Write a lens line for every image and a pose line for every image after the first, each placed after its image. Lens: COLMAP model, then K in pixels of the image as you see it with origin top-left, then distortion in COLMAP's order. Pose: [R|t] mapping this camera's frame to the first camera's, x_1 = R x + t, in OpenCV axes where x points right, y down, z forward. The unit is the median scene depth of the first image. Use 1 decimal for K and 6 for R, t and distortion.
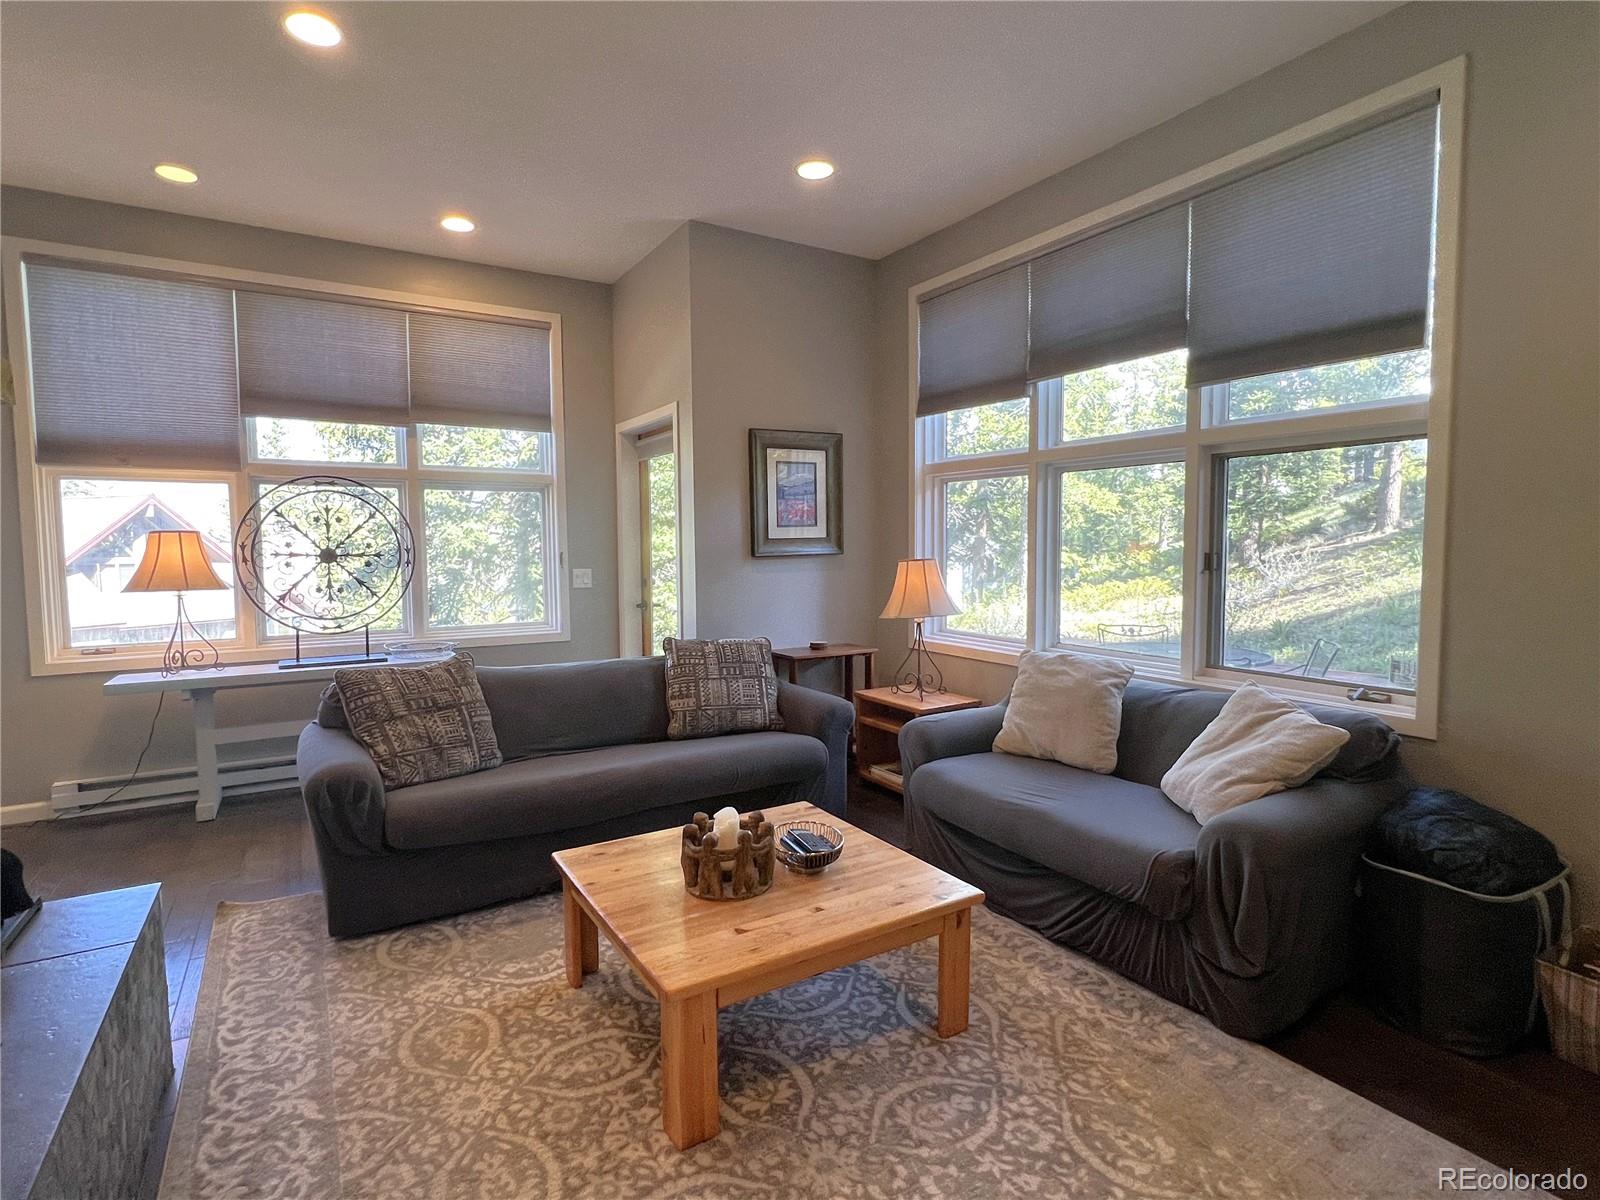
lens RADIAL K [[811.7, 0, 796.9], [0, 811.7, 598.8], [0, 0, 1]] dist [-0.003200, 0.001298]
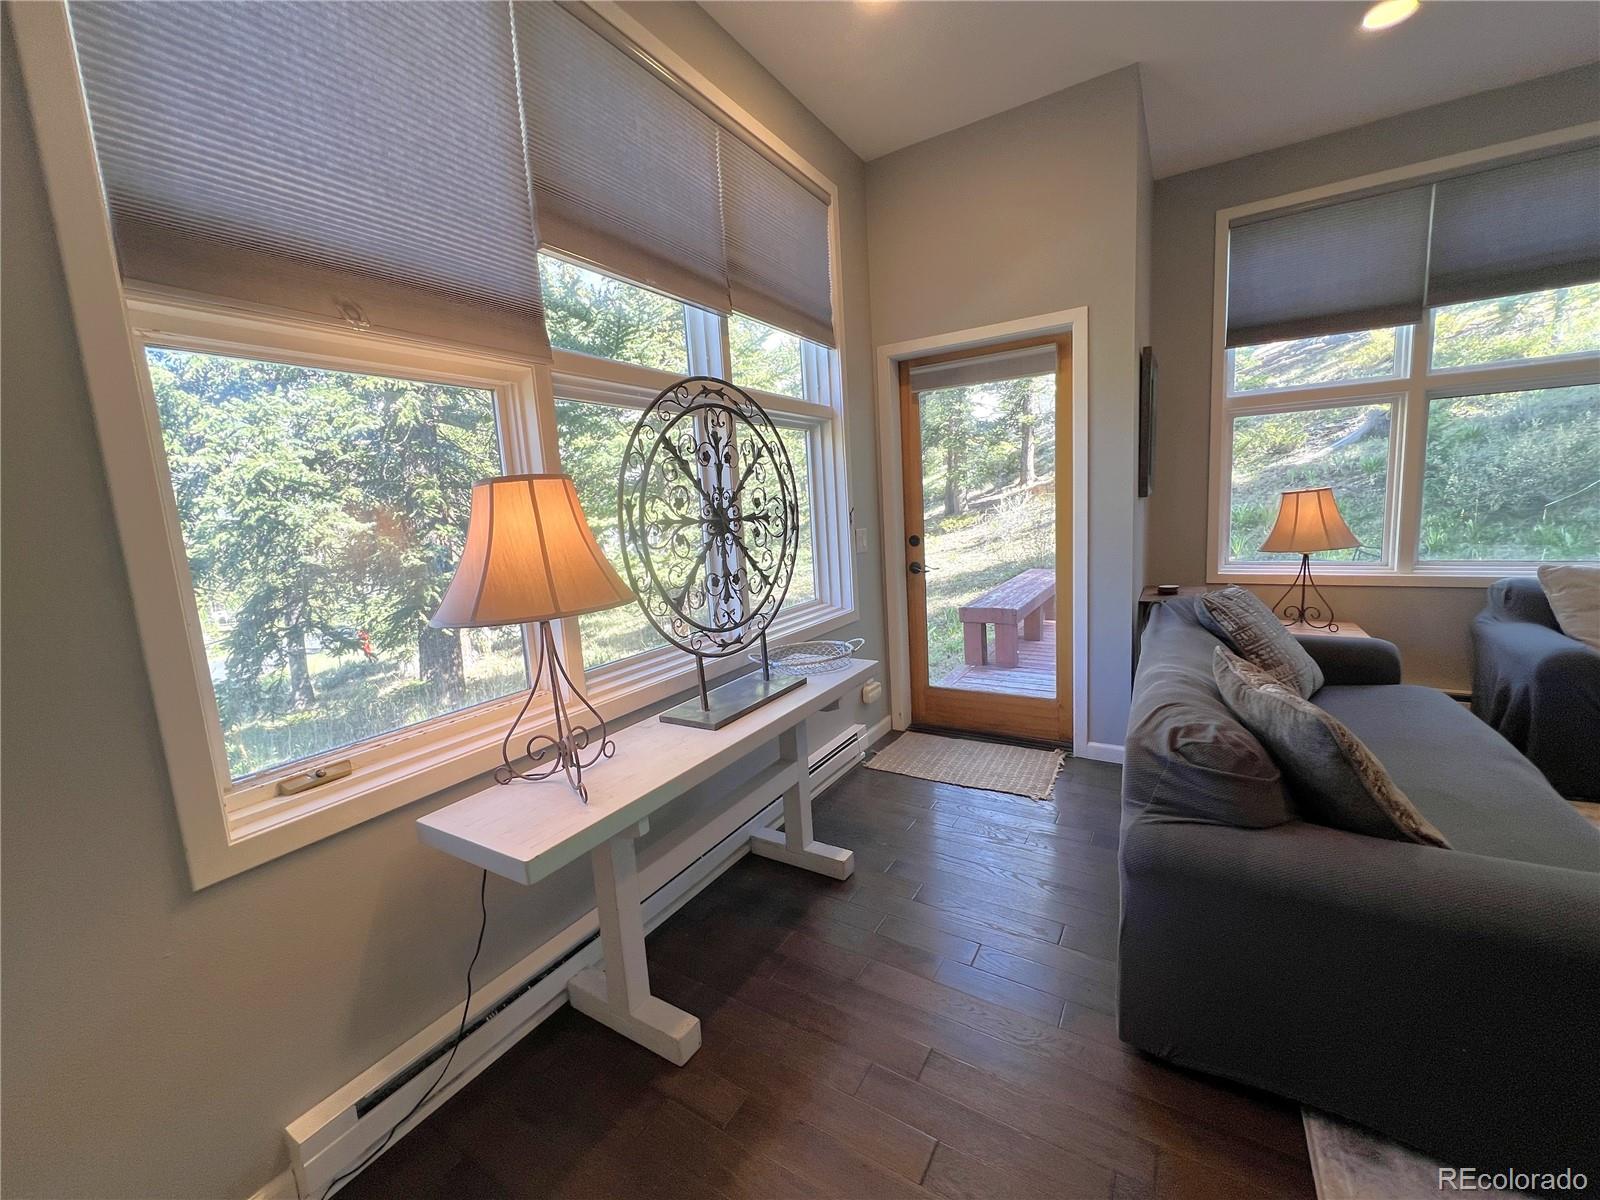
lens RADIAL K [[637.1, 0, 798.5], [0, 637.1, 595.4], [0, 0, 1]] dist [-0.001622, 0.000192]
pose [[0.890626, -0.108569, 0.441587, -1.195901], [0.081710, 0.993483, 0.079461, -0.051621], [-0.447336, -0.034687, 0.893693, 0.923593]]
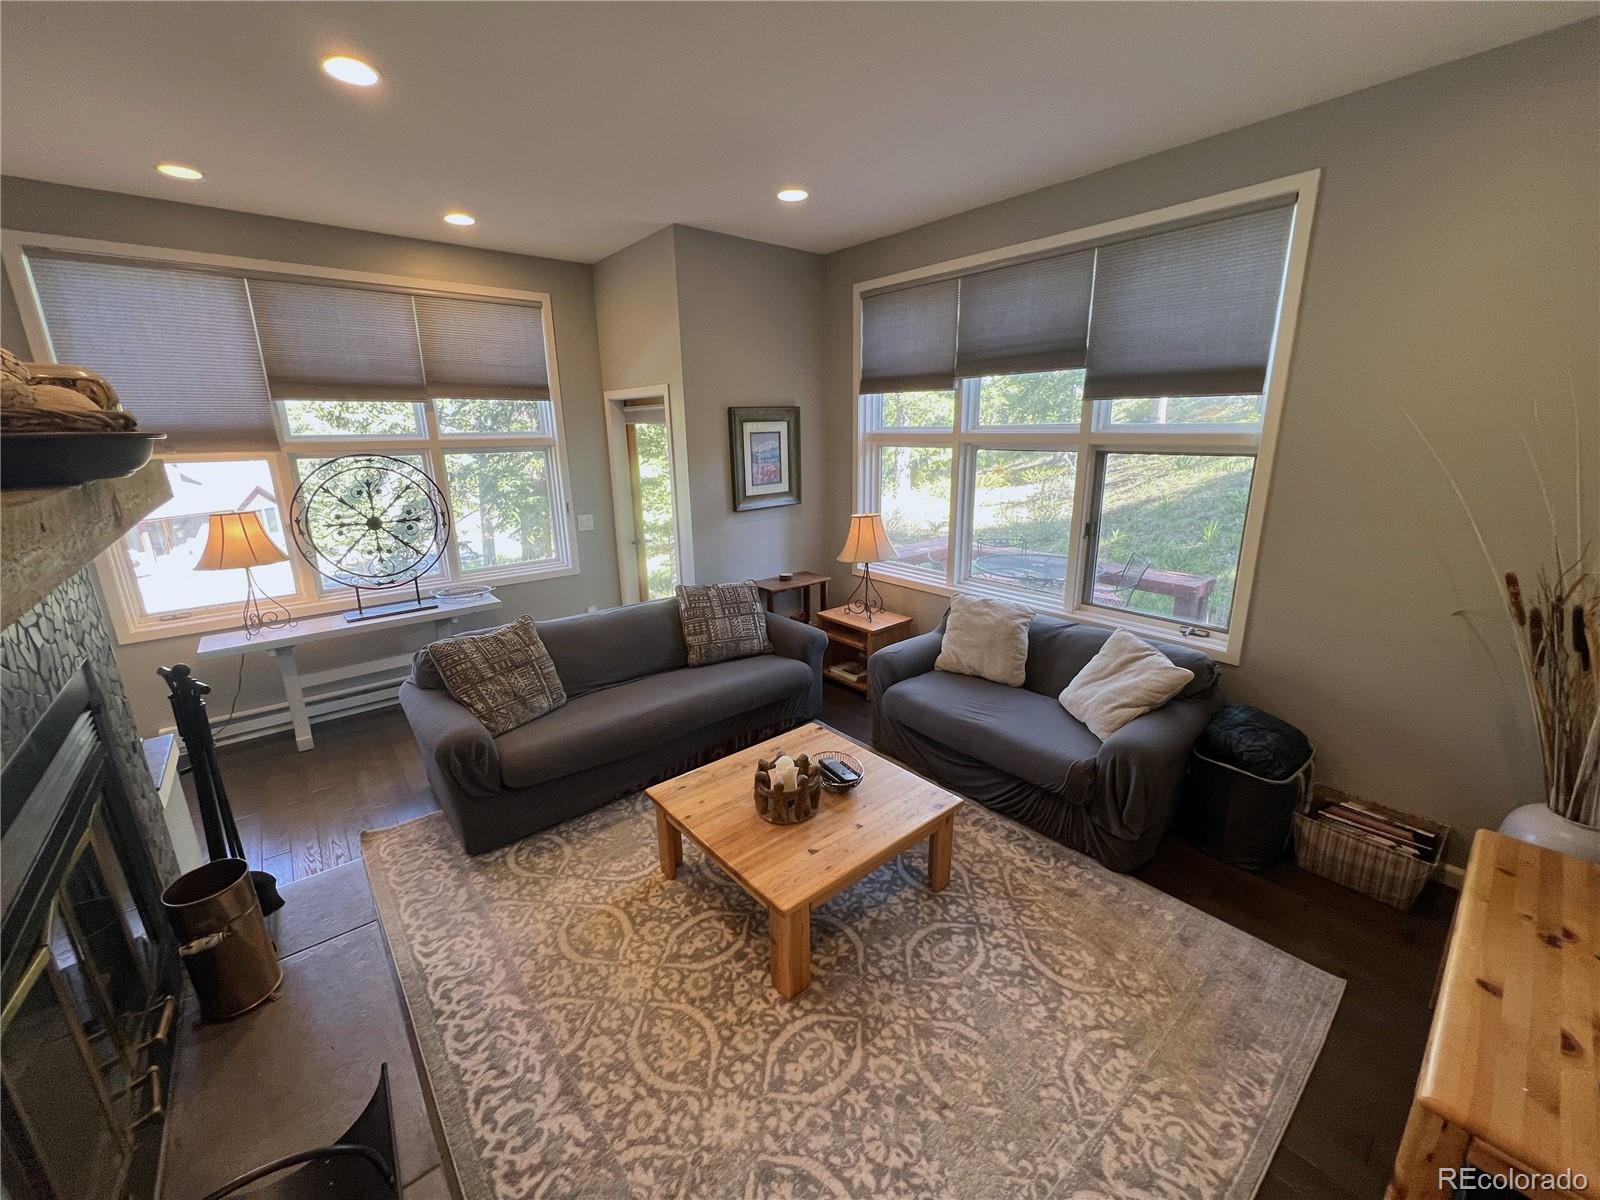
lens RADIAL K [[637.1, 0, 798.5], [0, 637.1, 595.4], [0, 0, 1]] dist [-0.001622, 0.000192]
pose [[0.989122, -0.045116, 0.140007, -0.171127], [0.018226, 0.982057, 0.187699, -0.182667], [-0.145964, -0.183105, 0.972197, -0.006072]]
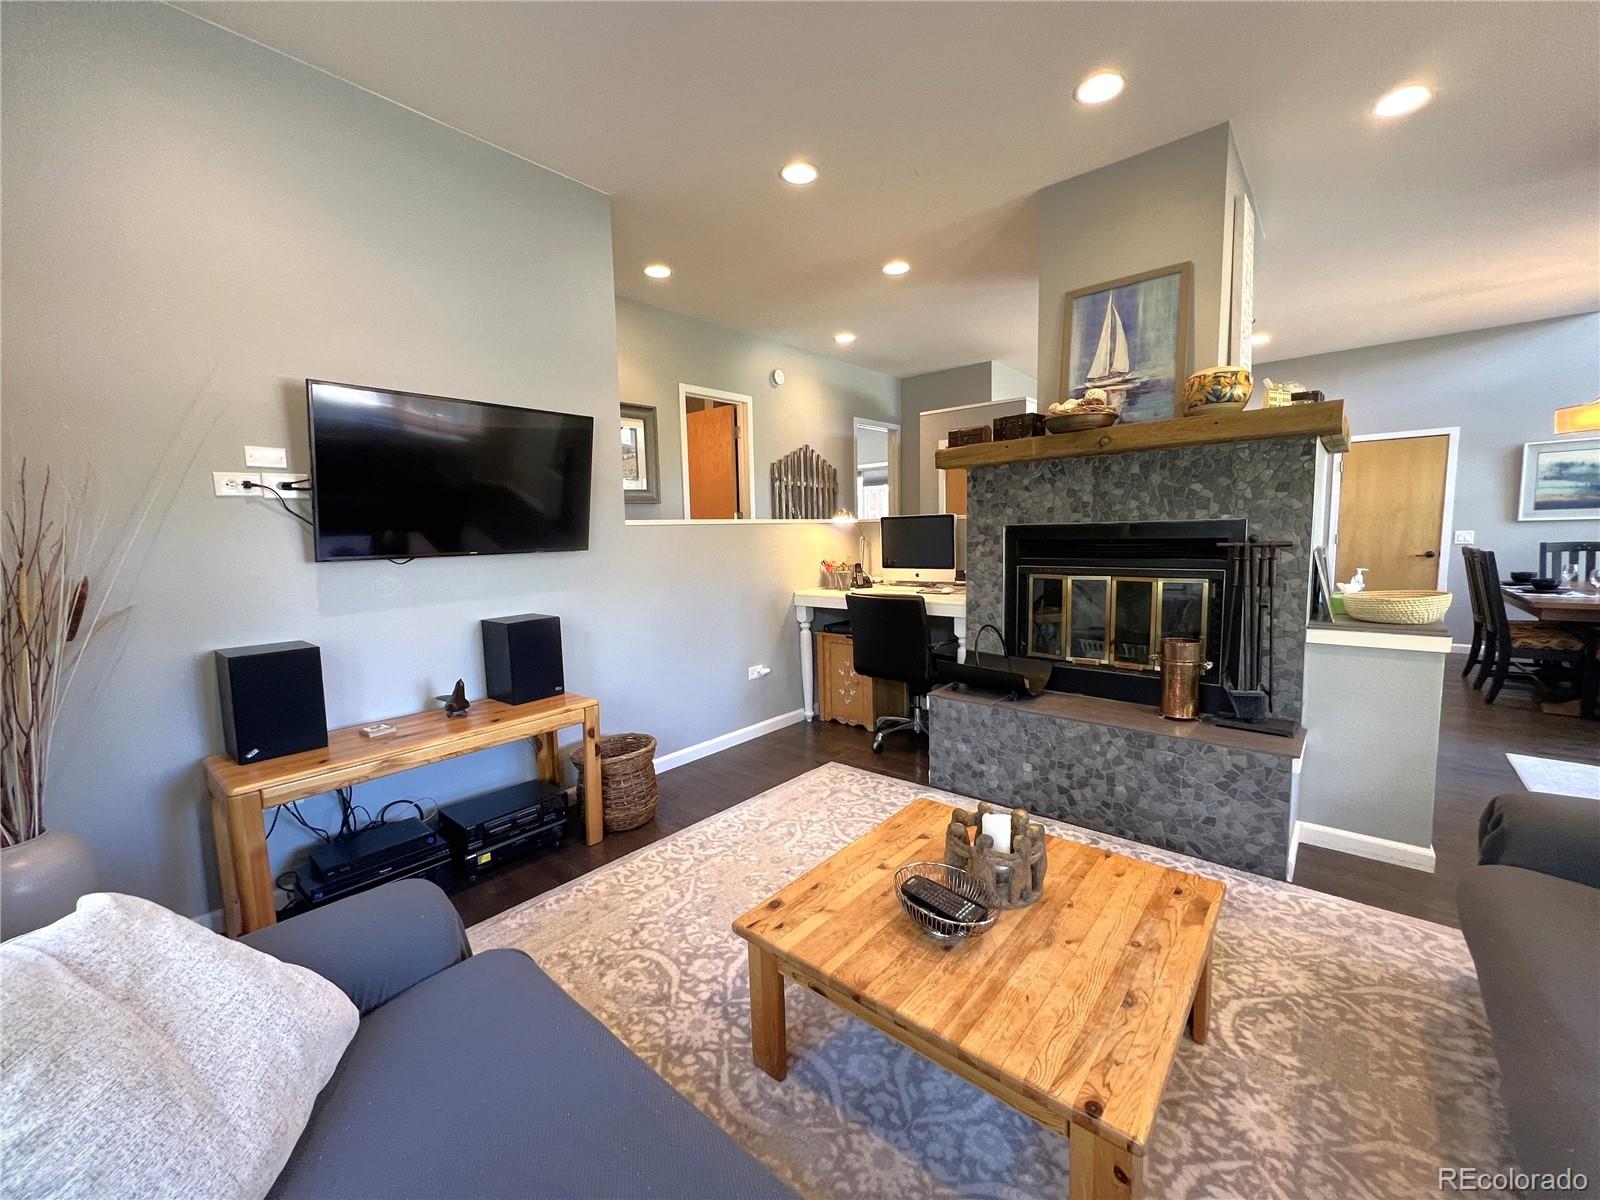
lens RADIAL K [[637.1, 0, 798.5], [0, 637.1, 595.4], [0, 0, 1]] dist [-0.001622, 0.000192]
pose [[-0.951720, 0.059366, -0.301171, 0.290266], [0.008212, 0.985694, 0.168344, -0.096547], [0.306856, 0.157743, -0.938593, 1.340197]]
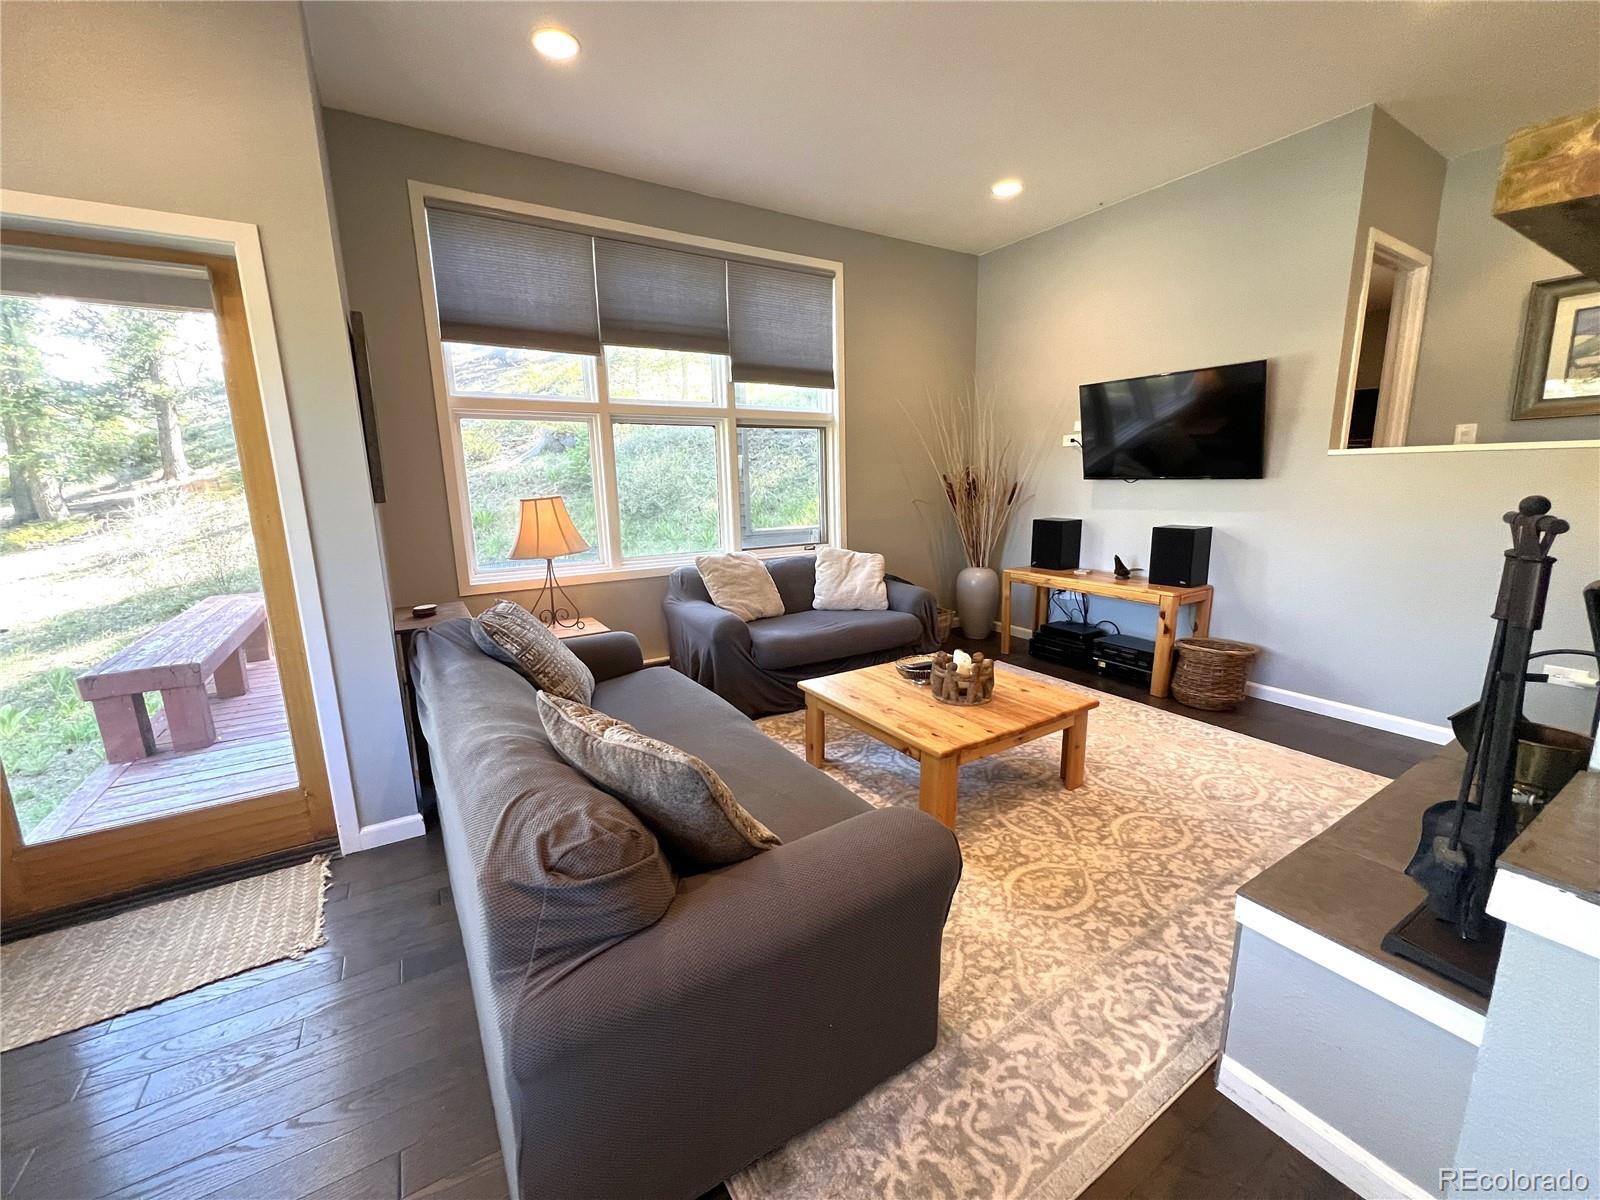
lens RADIAL K [[637.1, 0, 798.5], [0, 637.1, 595.4], [0, 0, 1]] dist [-0.001622, 0.000192]
pose [[-0.006253, -0.180484, 0.983558, -1.044251], [0.086354, 0.979806, 0.180344, -0.069182], [-0.996245, 0.086062, 0.009459, 1.083300]]
